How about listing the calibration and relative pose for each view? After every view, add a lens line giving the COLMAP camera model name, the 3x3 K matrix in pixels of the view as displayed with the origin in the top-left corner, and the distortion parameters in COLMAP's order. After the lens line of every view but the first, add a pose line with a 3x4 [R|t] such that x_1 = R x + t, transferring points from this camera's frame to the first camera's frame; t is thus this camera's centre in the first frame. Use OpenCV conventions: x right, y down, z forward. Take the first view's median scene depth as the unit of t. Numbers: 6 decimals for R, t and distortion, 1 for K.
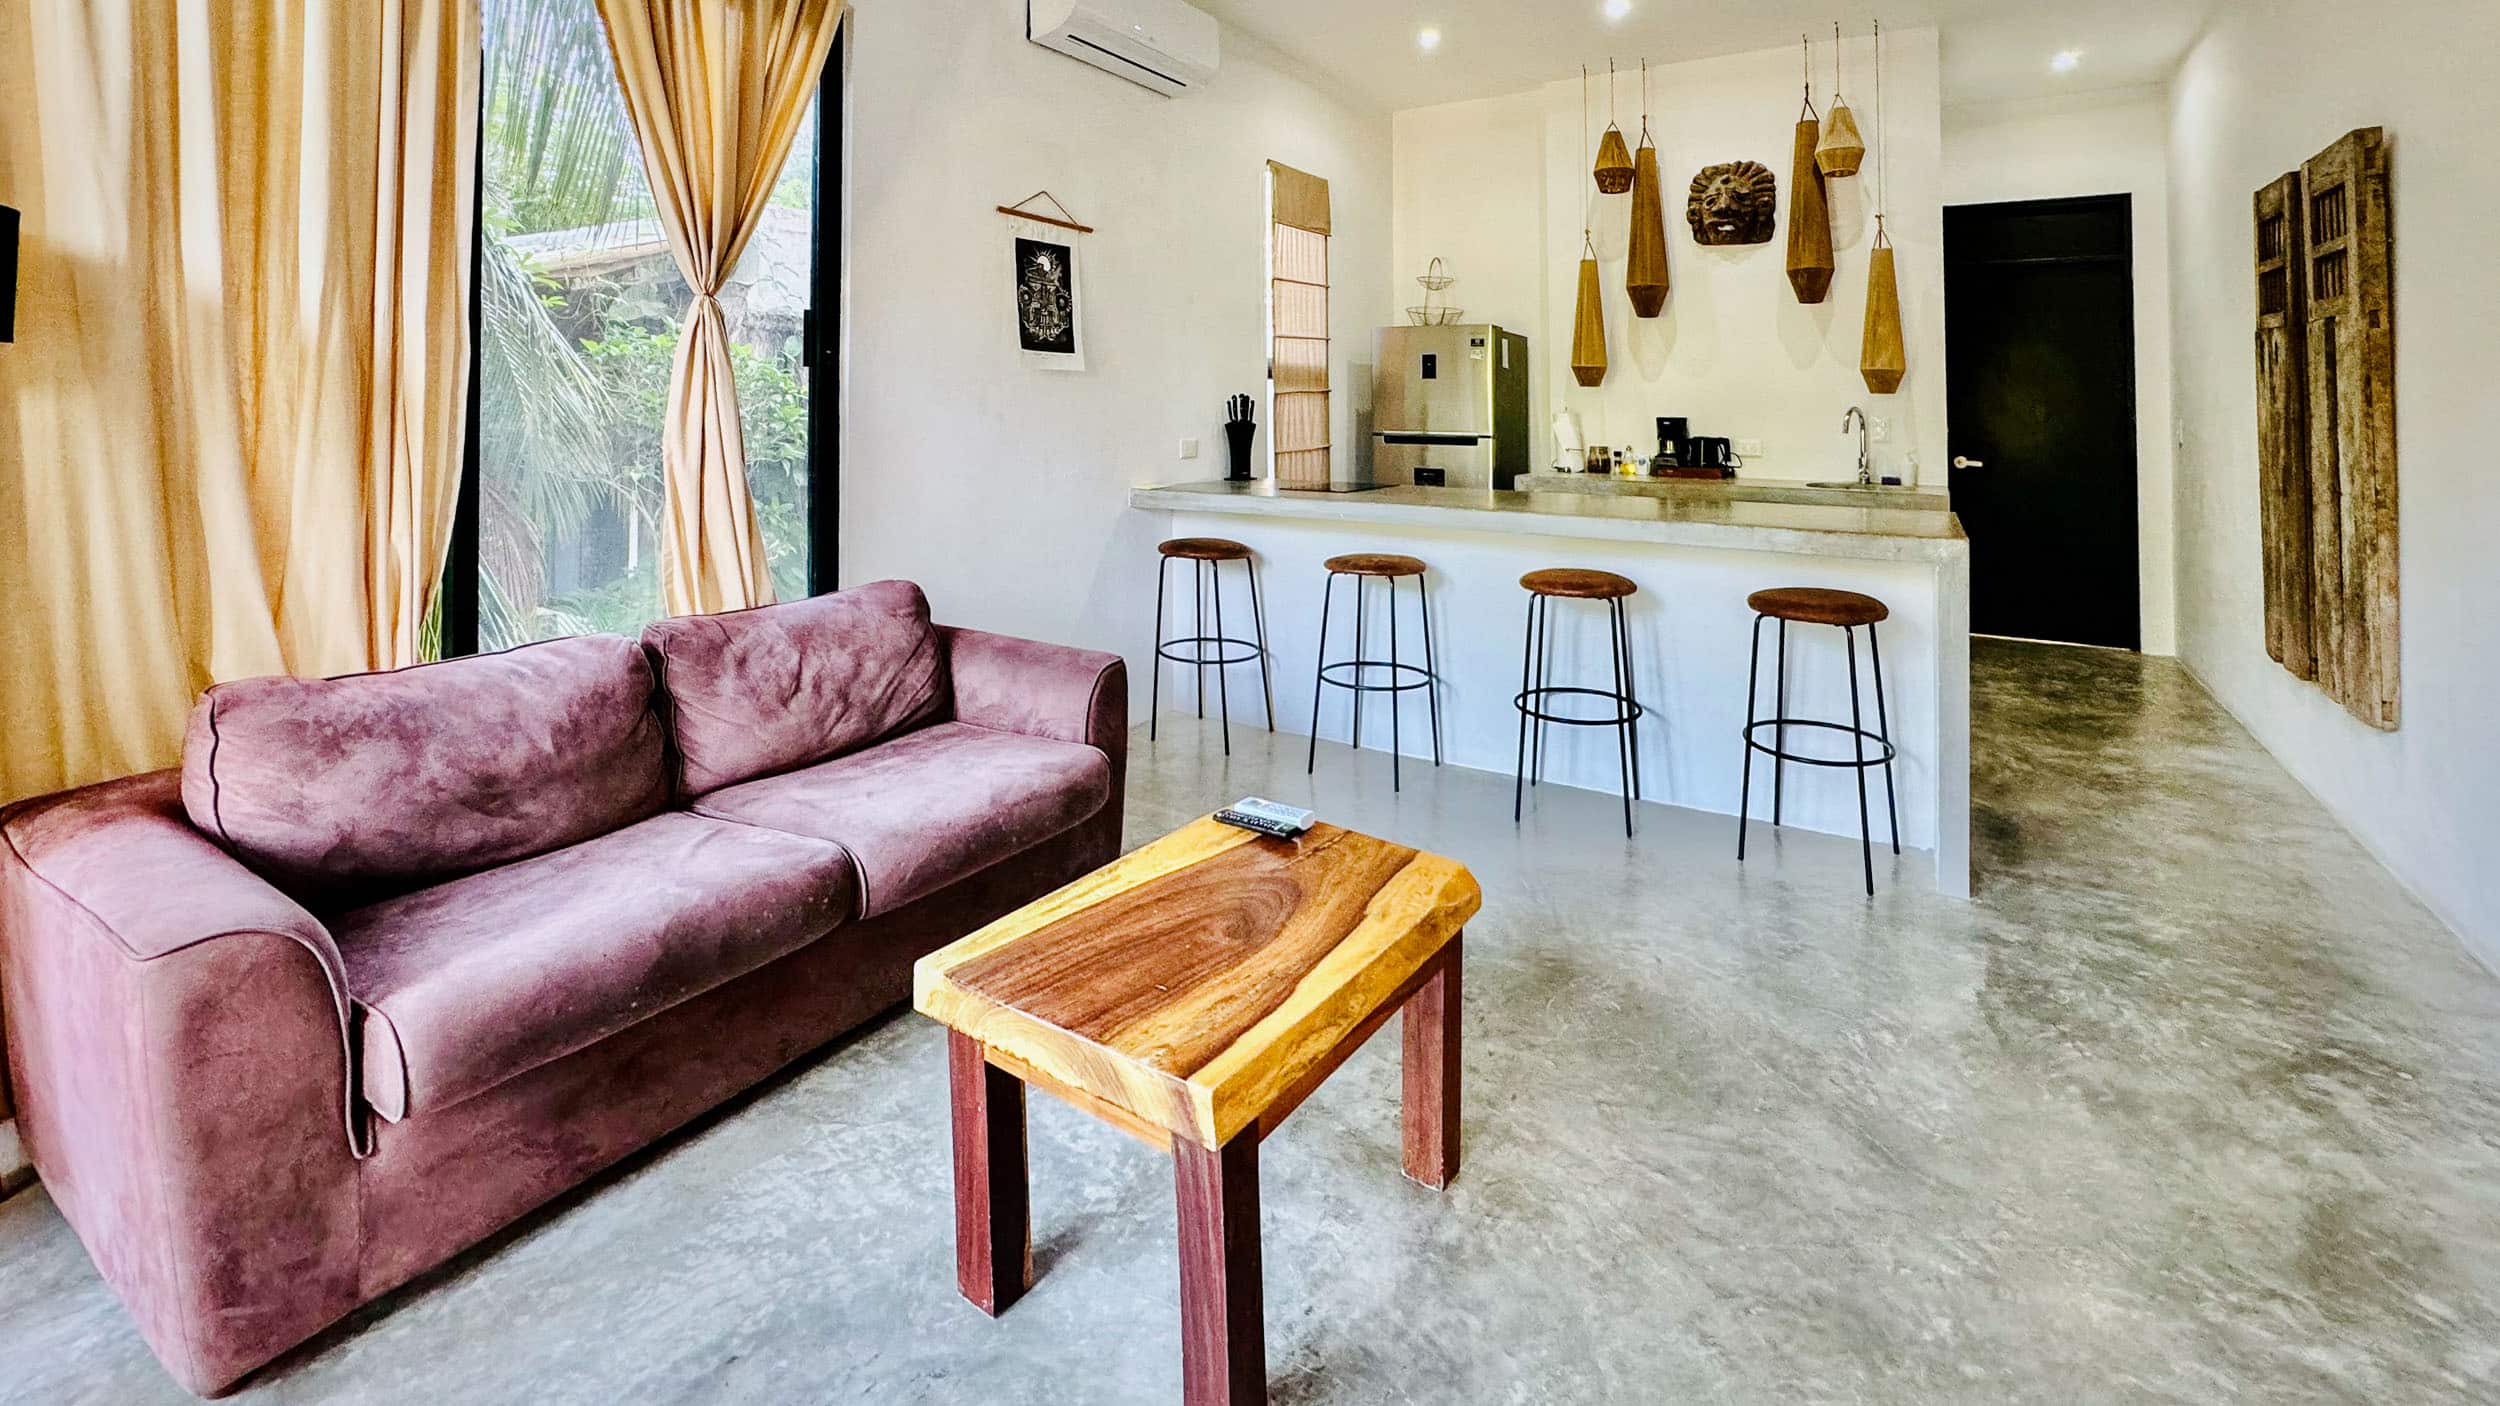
lens RADIAL K [[1102.6, 0, 1245.0], [0, 1102.6, 608.7], [0, 0, 1]] dist [-0.013015, 0.001576]
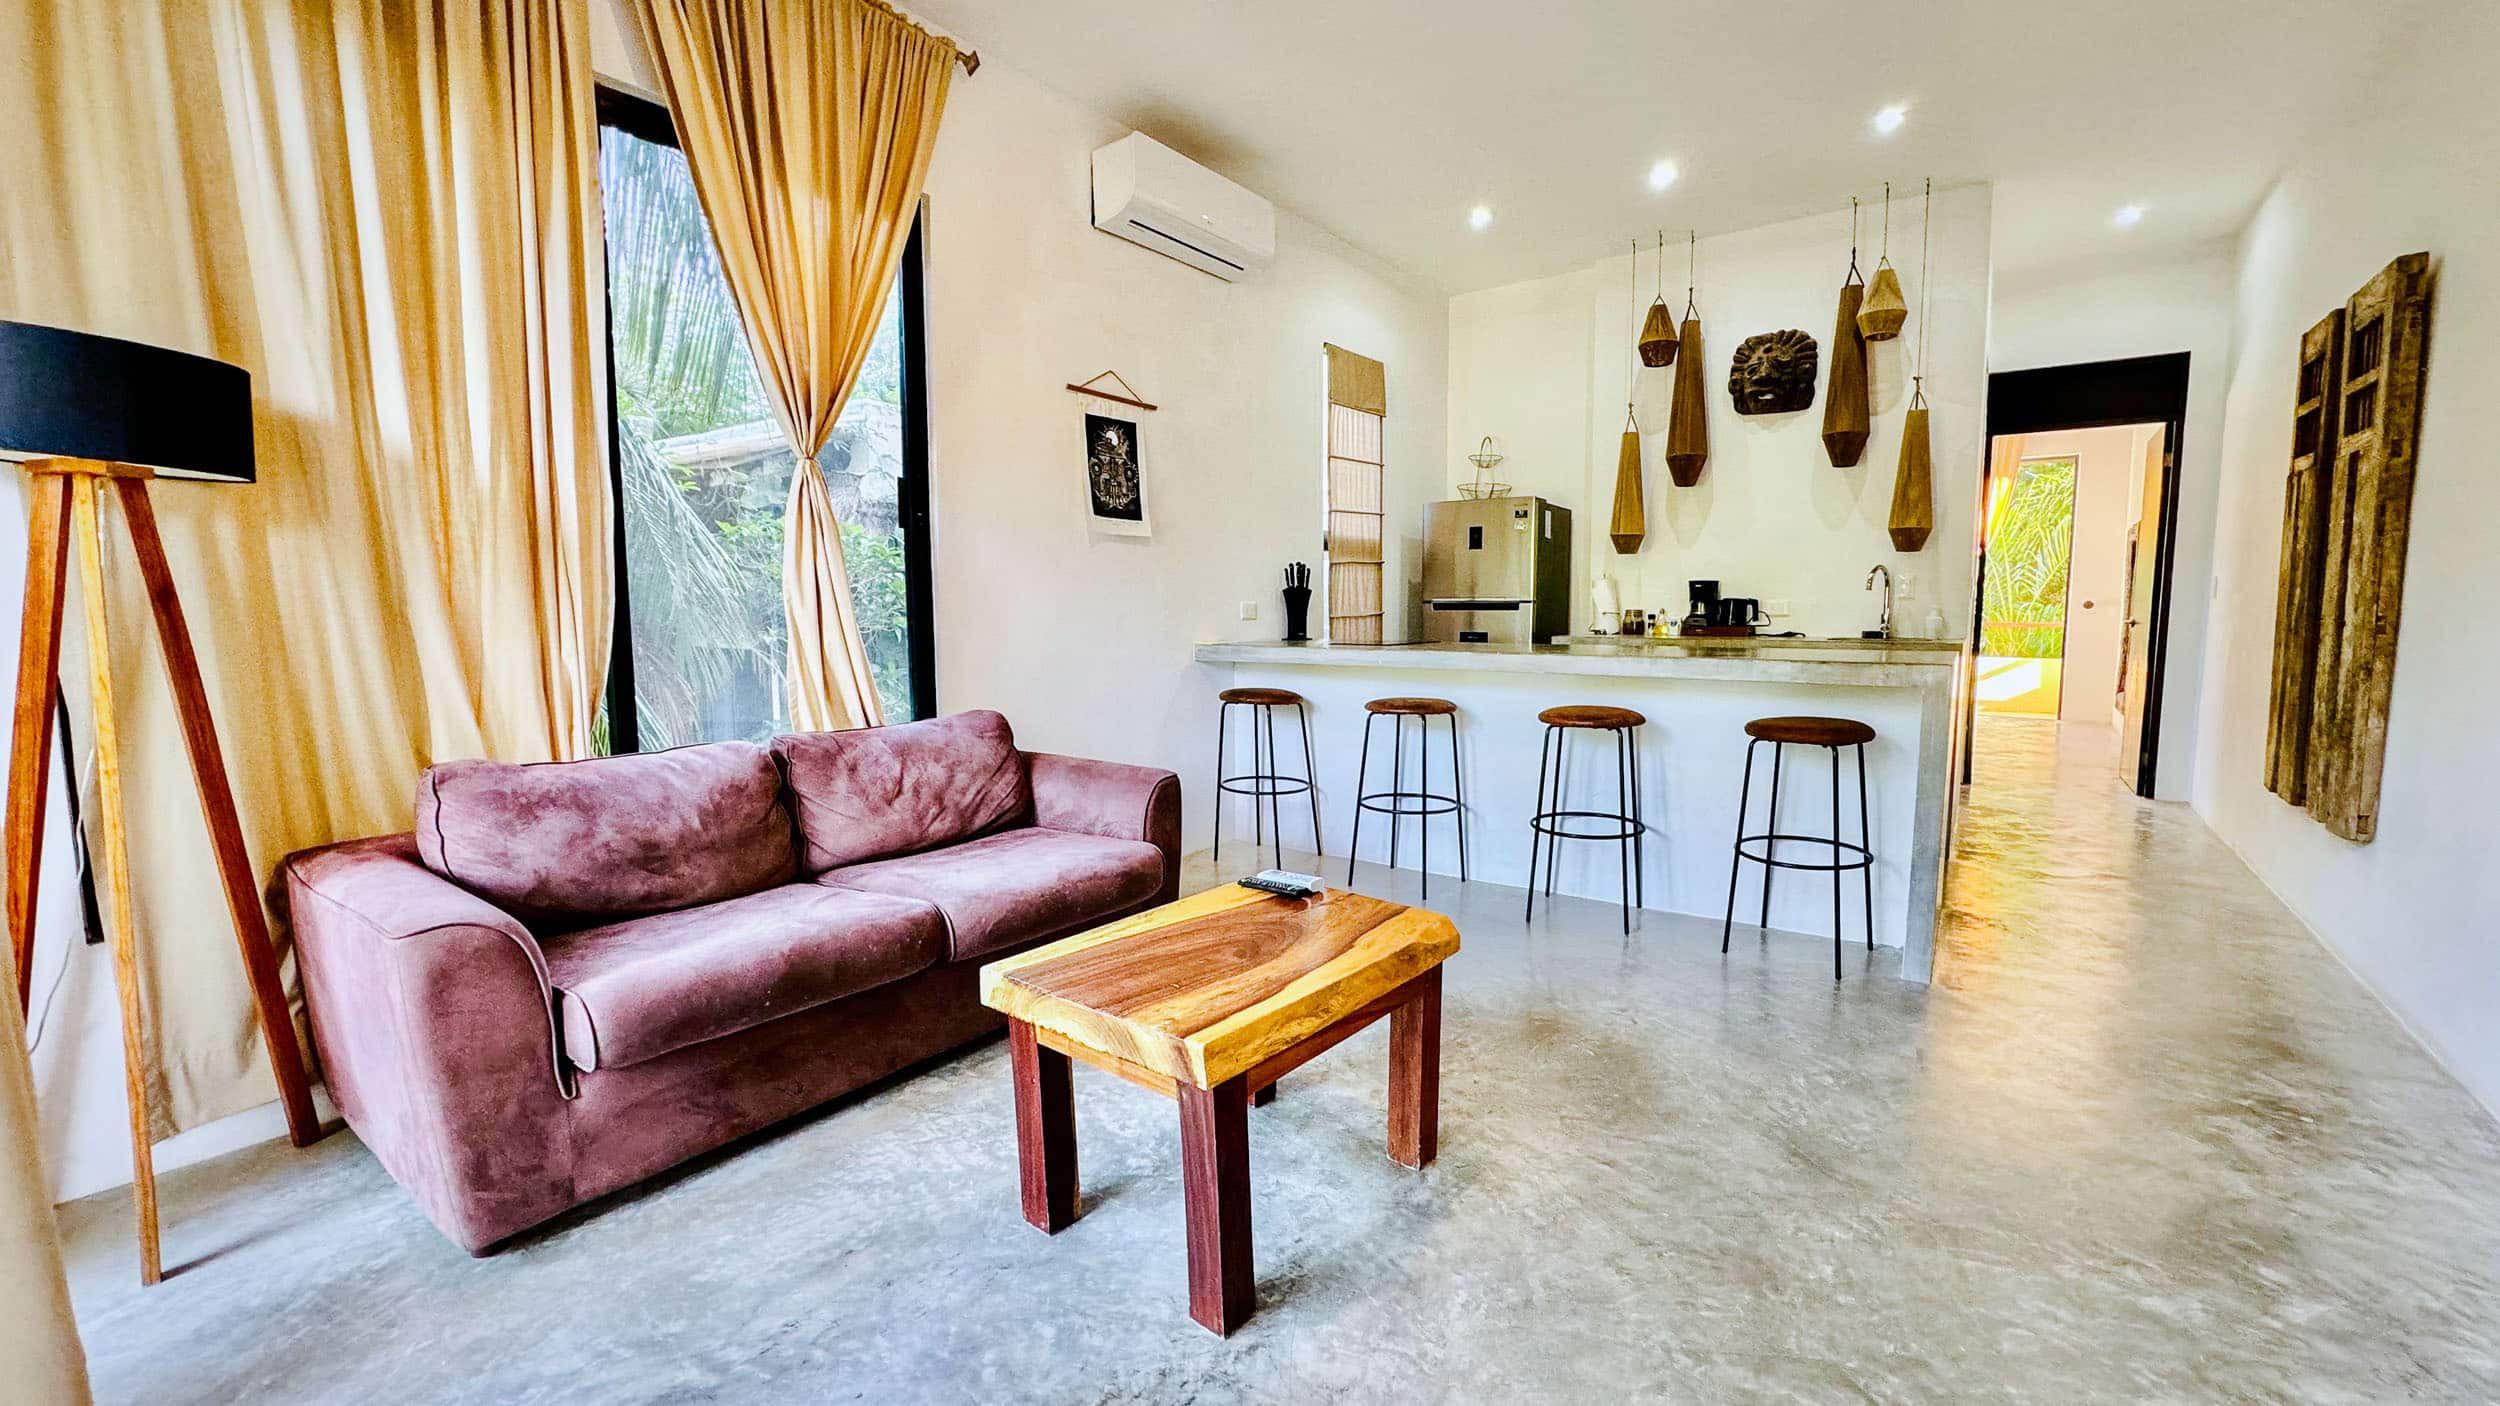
lens RADIAL K [[884.3, 0, 1129.9], [0, 884.3, 705.9], [0, 0, 1]] dist [-0.011917, 0.000102]
pose [[0.997334, -0.005835, -0.072739, -0.074555], [0.013424, 0.994457, 0.104287, -0.101012], [0.071727, -0.104985, 0.991884, 0.063426]]
